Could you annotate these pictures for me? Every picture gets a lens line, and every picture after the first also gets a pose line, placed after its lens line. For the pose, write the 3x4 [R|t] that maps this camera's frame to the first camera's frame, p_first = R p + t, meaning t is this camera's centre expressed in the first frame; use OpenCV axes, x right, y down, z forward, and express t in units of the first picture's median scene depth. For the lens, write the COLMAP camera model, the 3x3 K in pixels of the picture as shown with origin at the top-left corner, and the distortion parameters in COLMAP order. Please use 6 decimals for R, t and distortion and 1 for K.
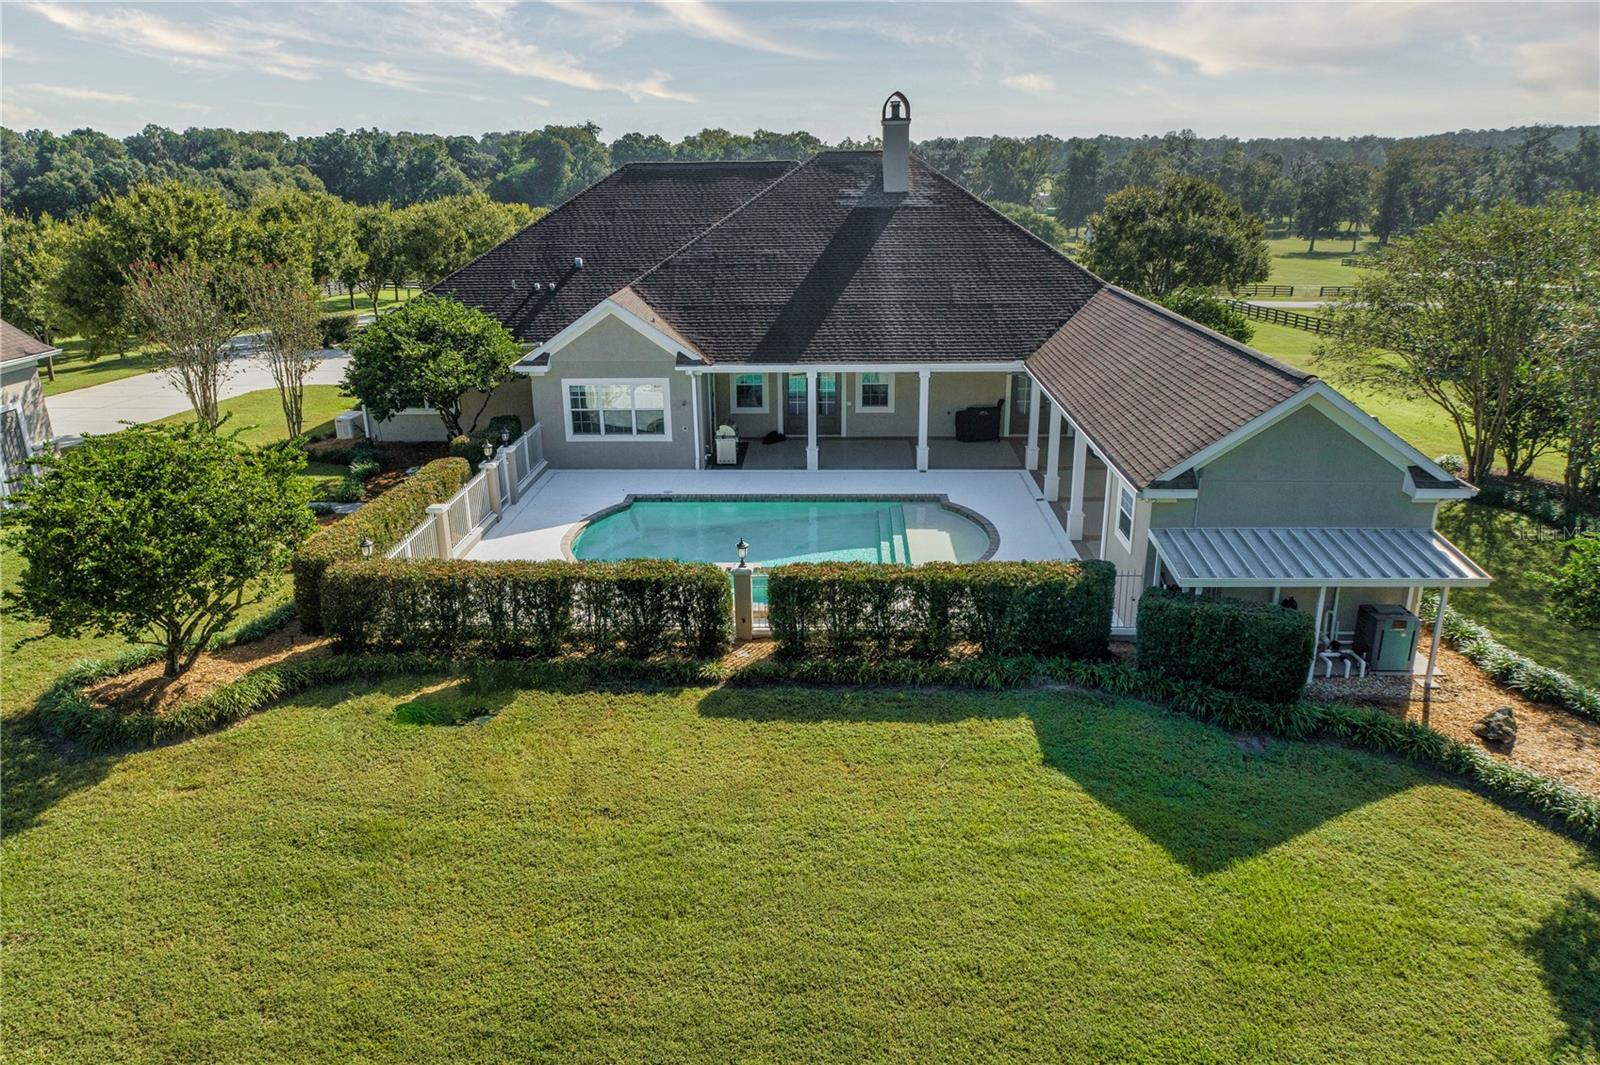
lens RADIAL K [[1082.9, 0, 800.0], [0, 1082.9, 532.5], [0, 0, 1]] dist [-0.005591, -0.001819]
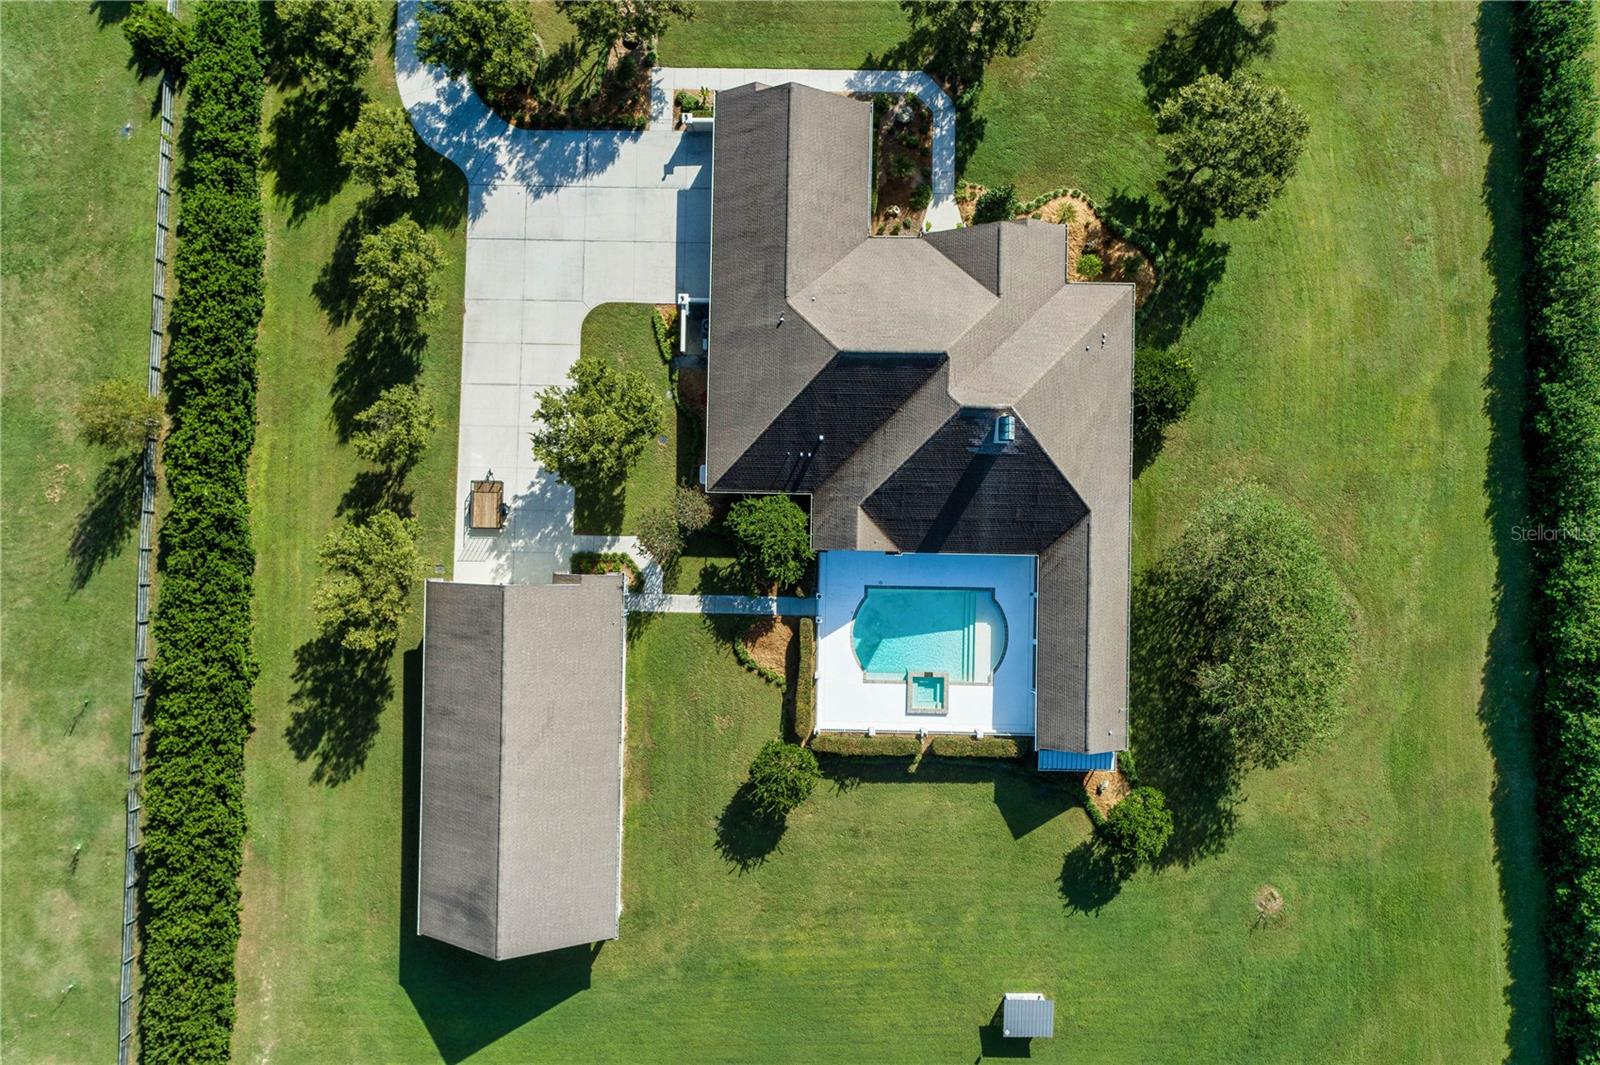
lens RADIAL K [[1077.5, 0, 817.1], [0, 1077.5, 497.4], [0, 0, 1]] dist [0.005651, 0.002528]
pose [[0.999867, -0.015284, 0.005741, -0.301696], [-0.000173, 0.341711, 0.939805, -2.594648], [-0.016326, -0.939681, 0.341663, 0.388336]]
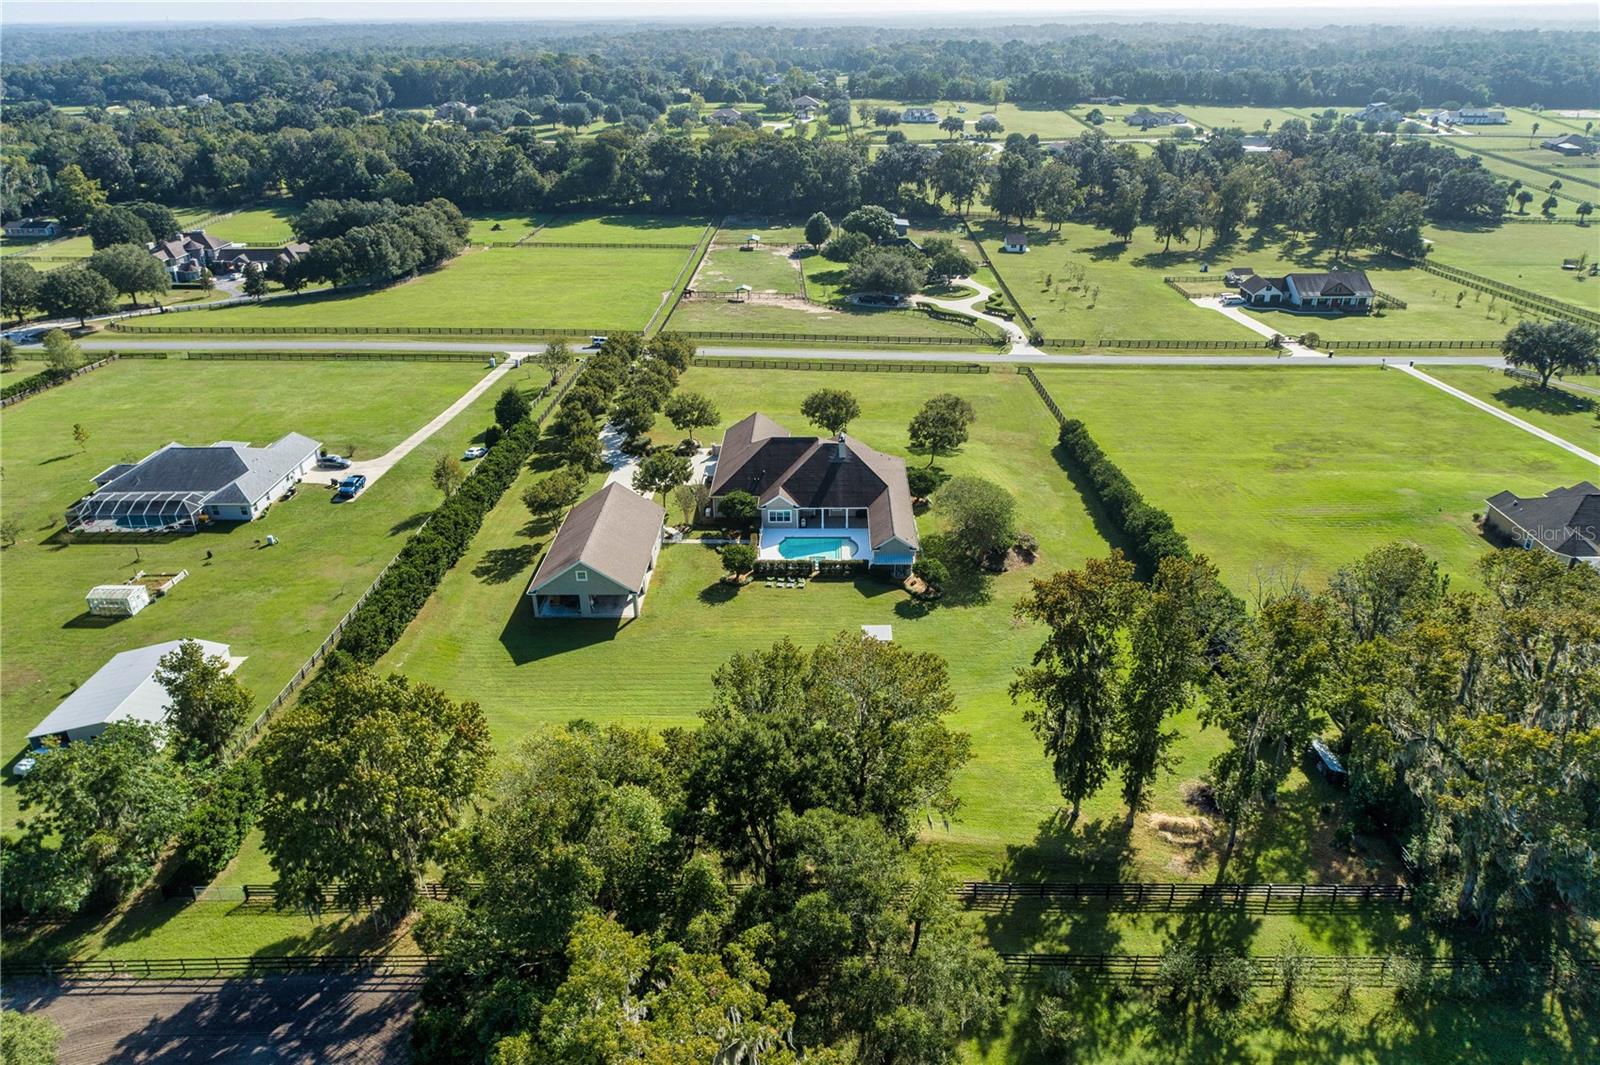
lens RADIAL K [[1077.5, 0, 817.1], [0, 1077.5, 497.4], [0, 0, 1]] dist [0.005651, 0.002528]
pose [[0.999648, -0.008569, 0.025123, -0.145119], [0.006308, 0.996035, 0.088734, -0.689537], [-0.025784, -0.088544, 0.995739, -4.092200]]
